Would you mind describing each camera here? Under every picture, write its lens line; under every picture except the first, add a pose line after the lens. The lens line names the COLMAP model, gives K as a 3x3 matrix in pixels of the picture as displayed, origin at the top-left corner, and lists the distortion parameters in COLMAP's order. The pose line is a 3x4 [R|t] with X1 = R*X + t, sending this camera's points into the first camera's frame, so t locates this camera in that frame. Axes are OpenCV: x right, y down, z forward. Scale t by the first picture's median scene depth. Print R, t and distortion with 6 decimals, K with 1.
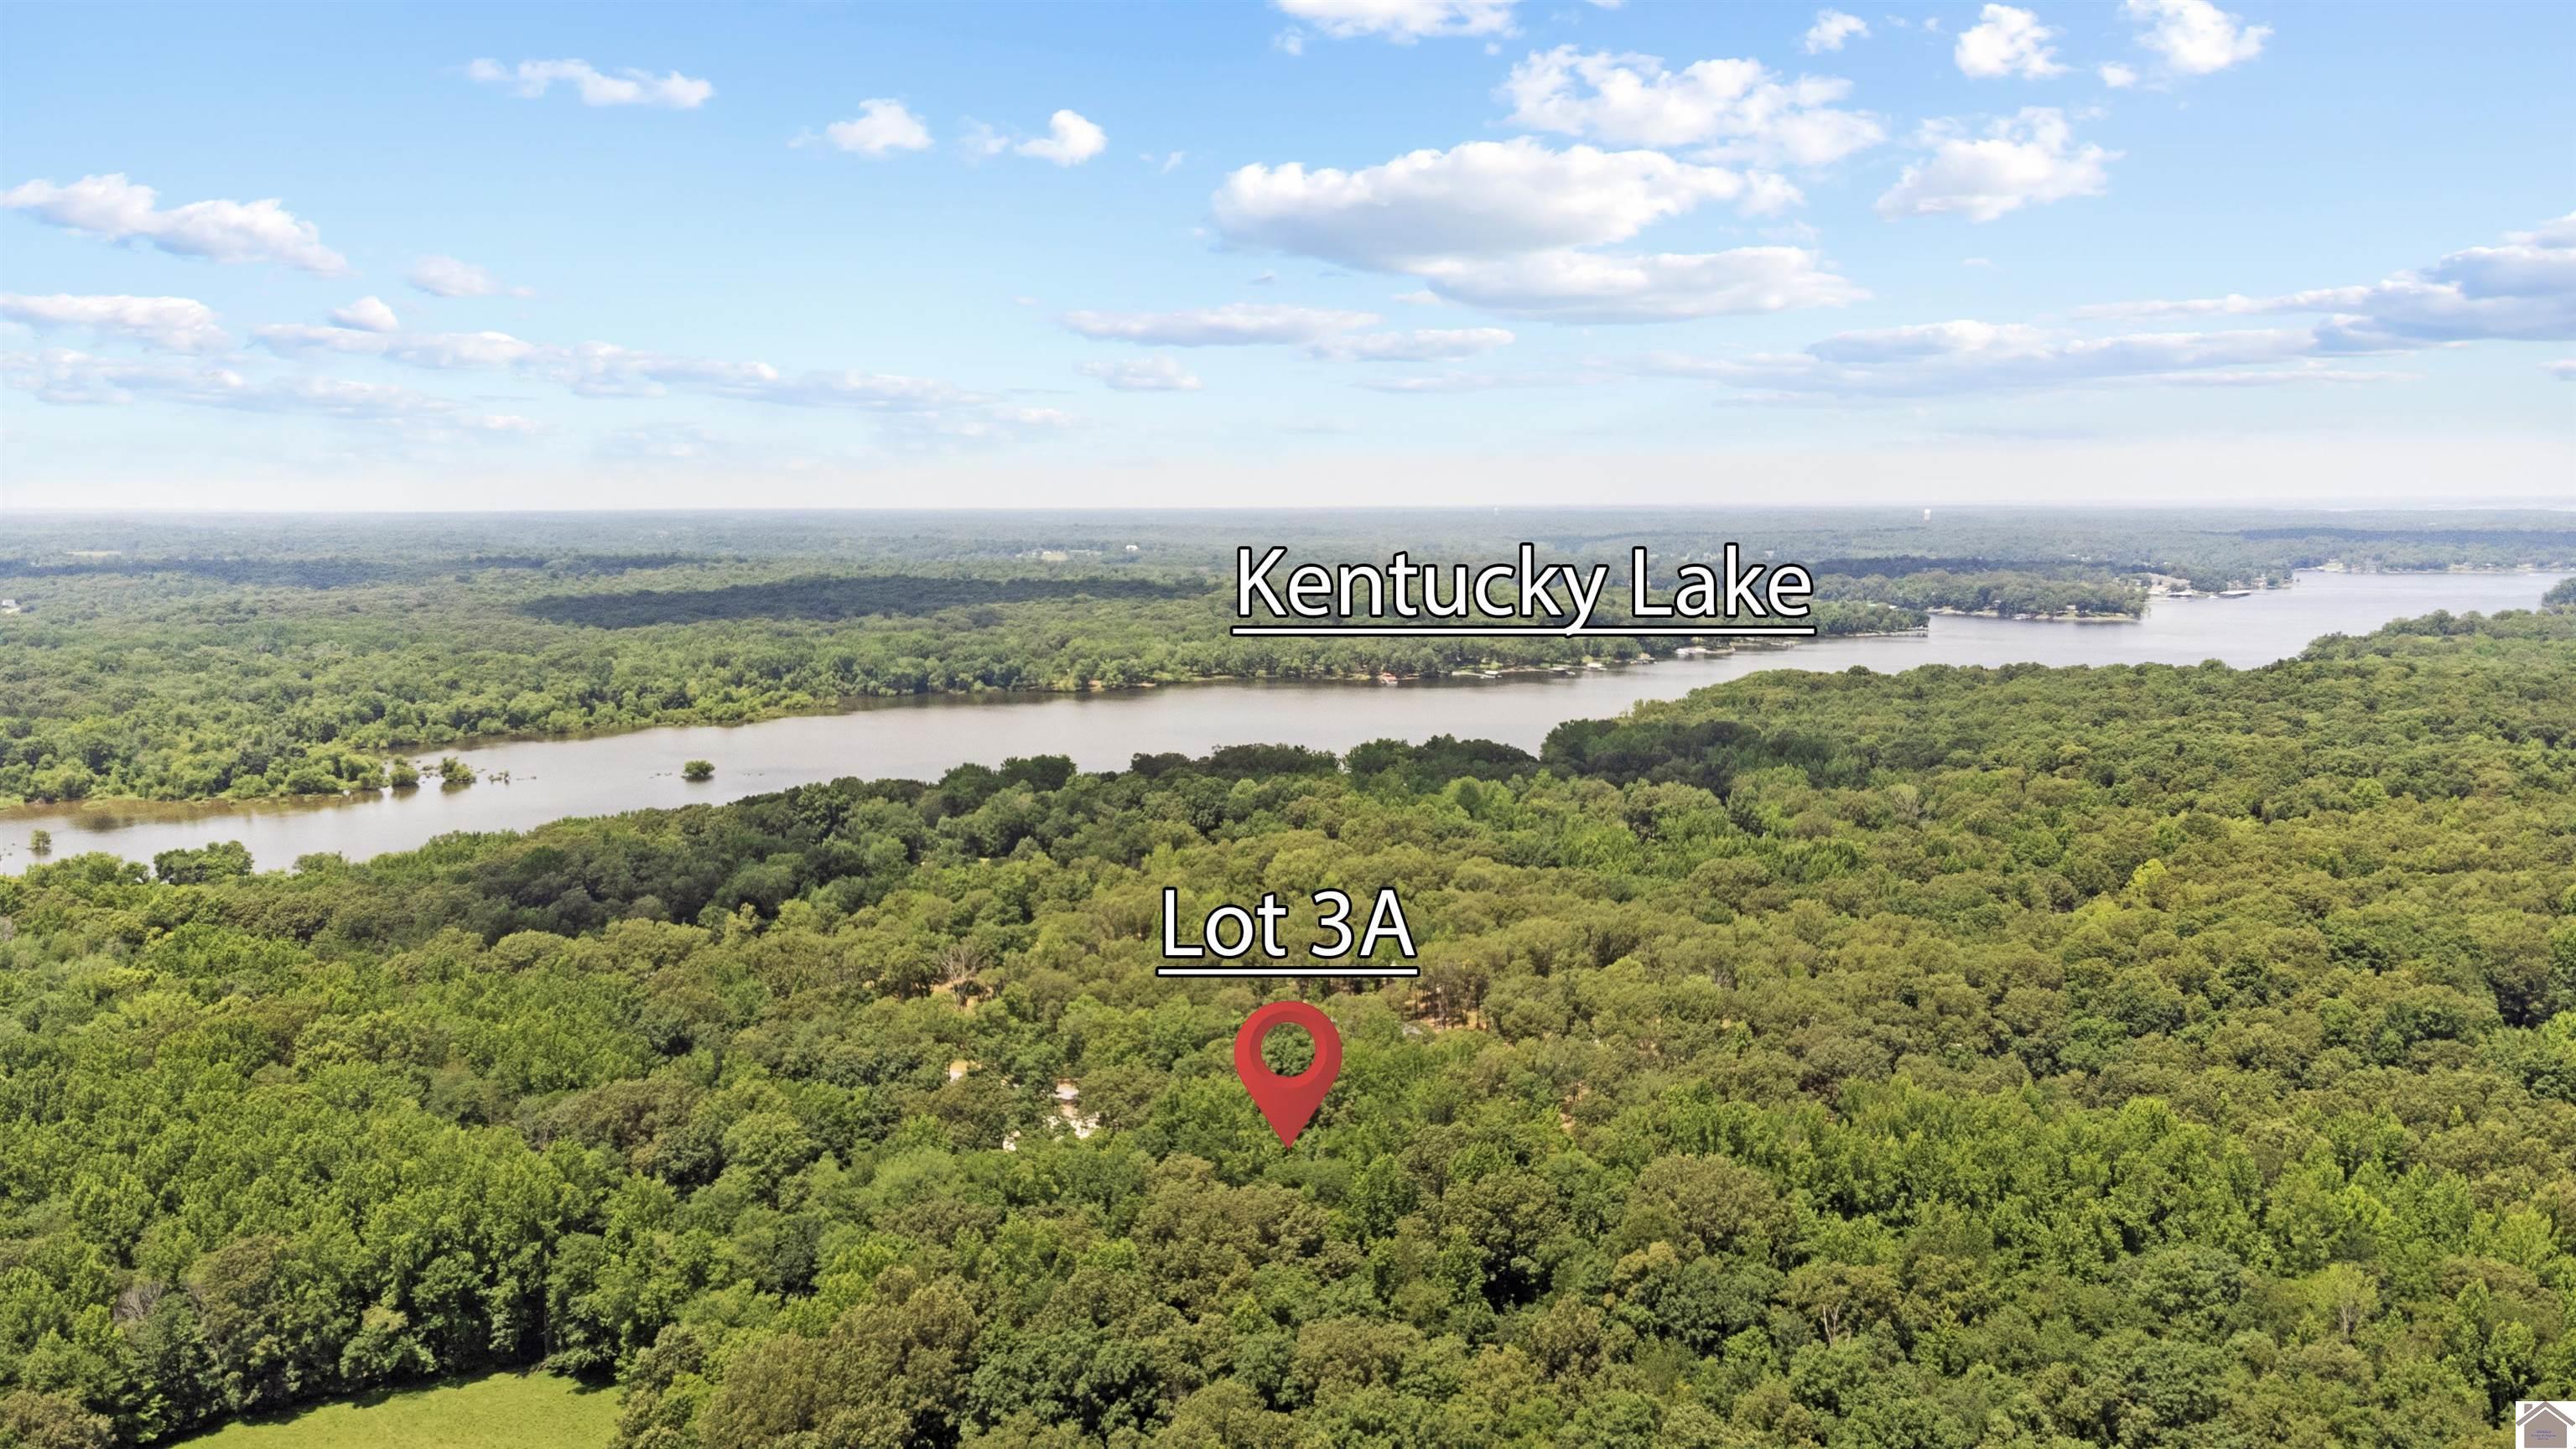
lens RADIAL K [[1787.8, 0, 1288.0], [0, 1787.8, 724.5], [0, 0, 1]] dist [-0.002008, 0.051724]
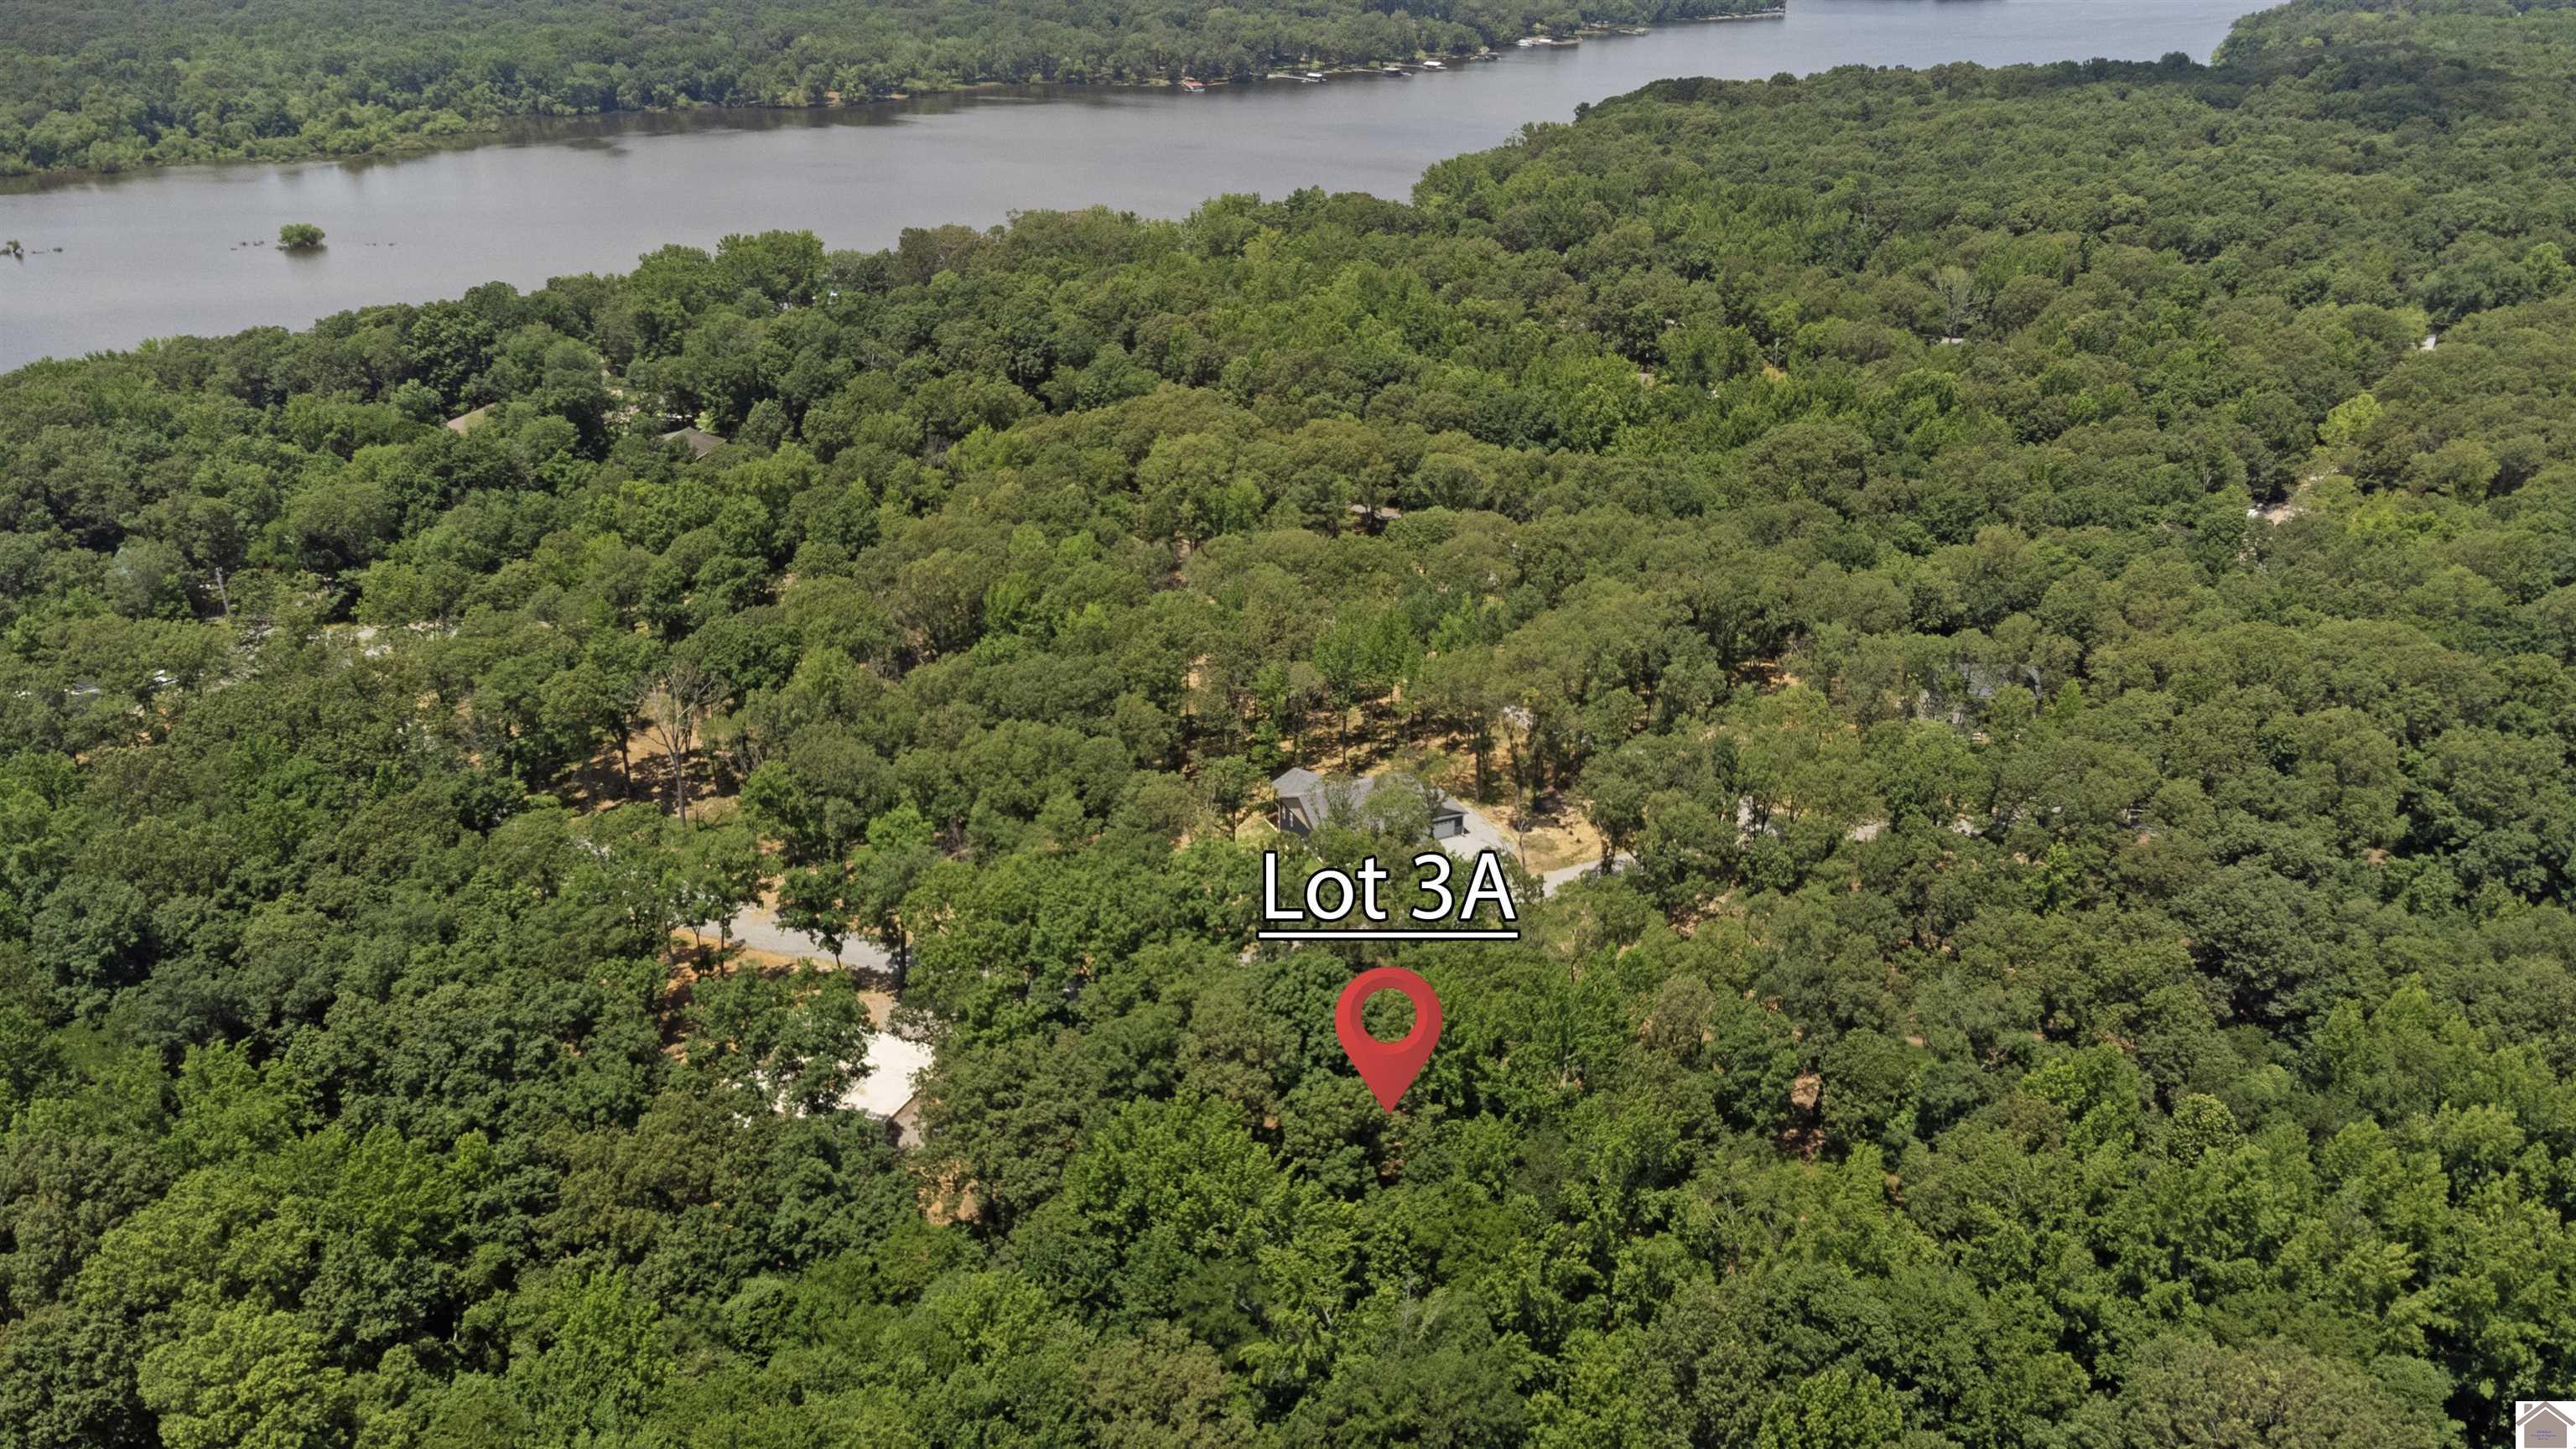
lens RADIAL K [[1868.7, 0, 1288.0], [0, 1868.7, 724.5], [0, 0, 1]] dist [-0.009120, 0.085215]
pose [[0.992577, -0.049344, 0.111161, -0.013481], [0.012613, 0.950833, 0.309448, -0.014033], [-0.120965, -0.305749, 0.944397, 0.107178]]
